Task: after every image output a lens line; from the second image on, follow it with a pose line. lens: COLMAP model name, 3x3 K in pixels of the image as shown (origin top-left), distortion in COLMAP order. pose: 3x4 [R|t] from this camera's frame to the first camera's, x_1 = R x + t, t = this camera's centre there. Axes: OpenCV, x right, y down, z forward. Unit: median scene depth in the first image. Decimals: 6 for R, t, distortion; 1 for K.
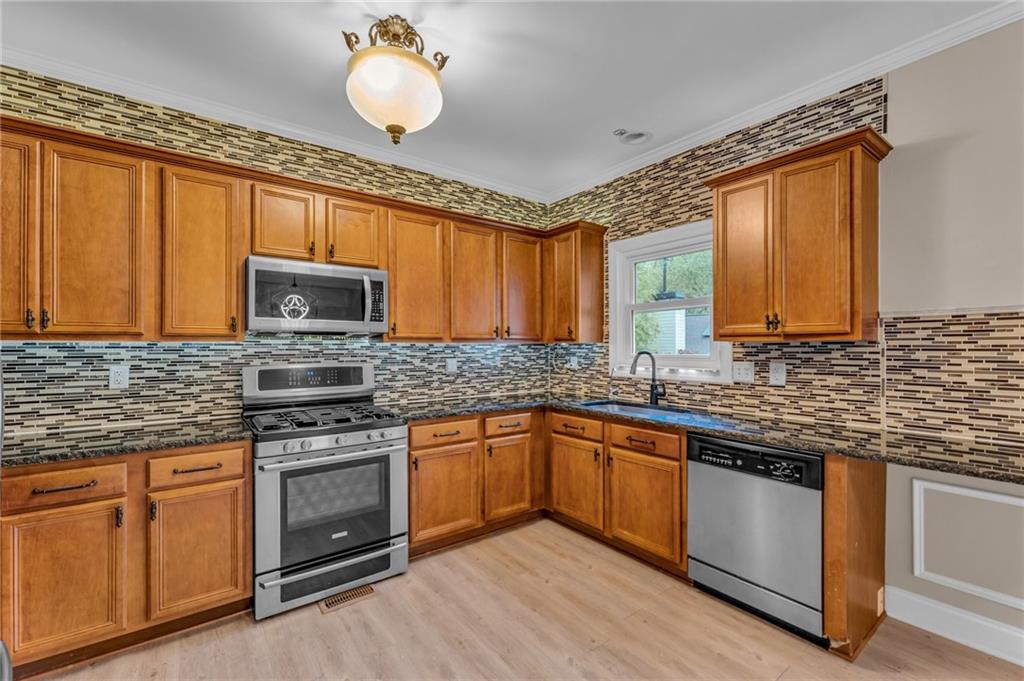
lens RADIAL K [[431.5, 0, 511.6], [0, 431.5, 341.0], [0, 0, 1]] dist [0.002450, 0.000215]
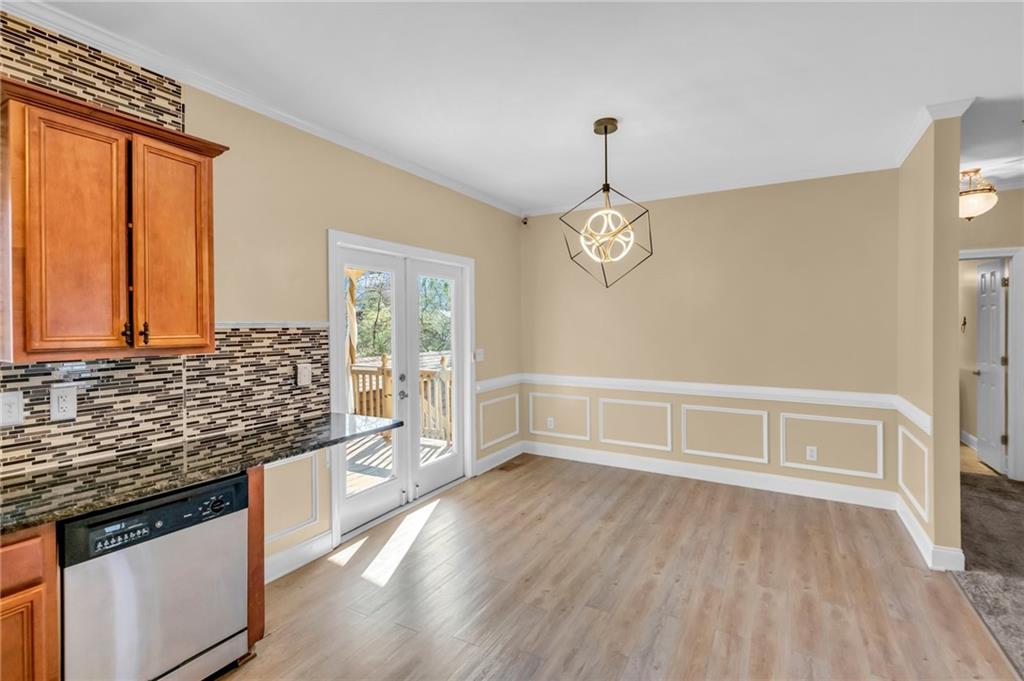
lens RADIAL K [[473.6, 0, 518.3], [0, 473.6, 332.4], [0, 0, 1]] dist [-0.016431, -0.000668]
pose [[-0.406121, -0.004177, 0.913810, -0.438451], [-0.001379, 0.999991, 0.003958, -0.050403], [-0.913818, 0.000347, -0.406123, 0.736731]]
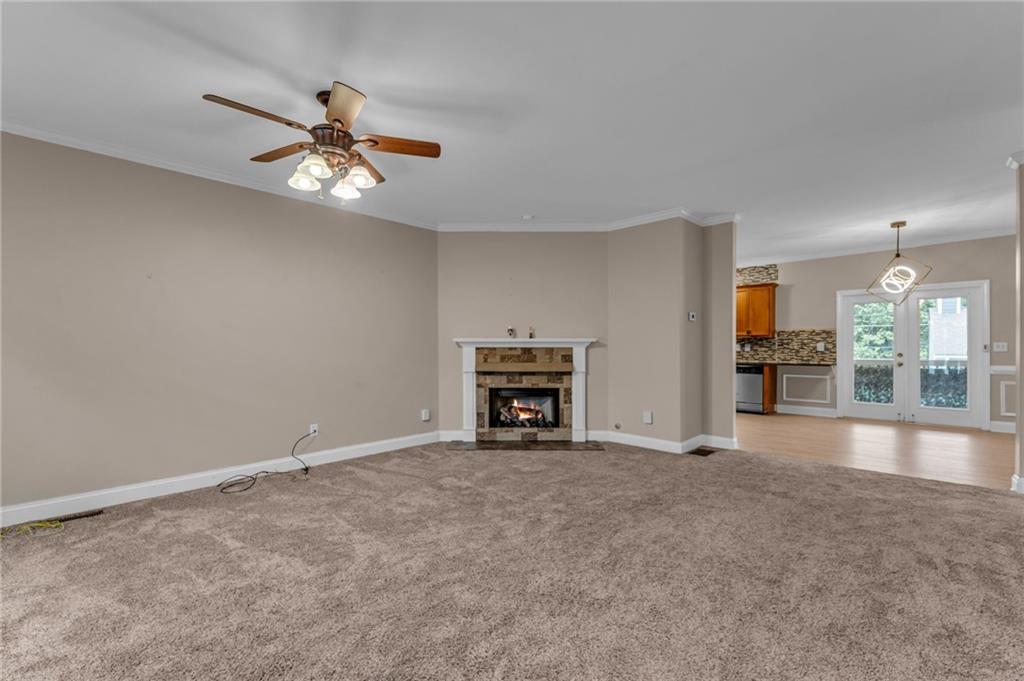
lens RADIAL K [[431.5, 0, 516.1], [0, 431.5, 341.8], [0, 0, 1]] dist [0.002450, 0.000215]
pose [[0.986390, 0.004468, 0.164359, -1.890744], [-0.004728, 0.999988, 0.001189, 0.041327], [-0.164352, -0.001950, 0.986400, -2.214923]]
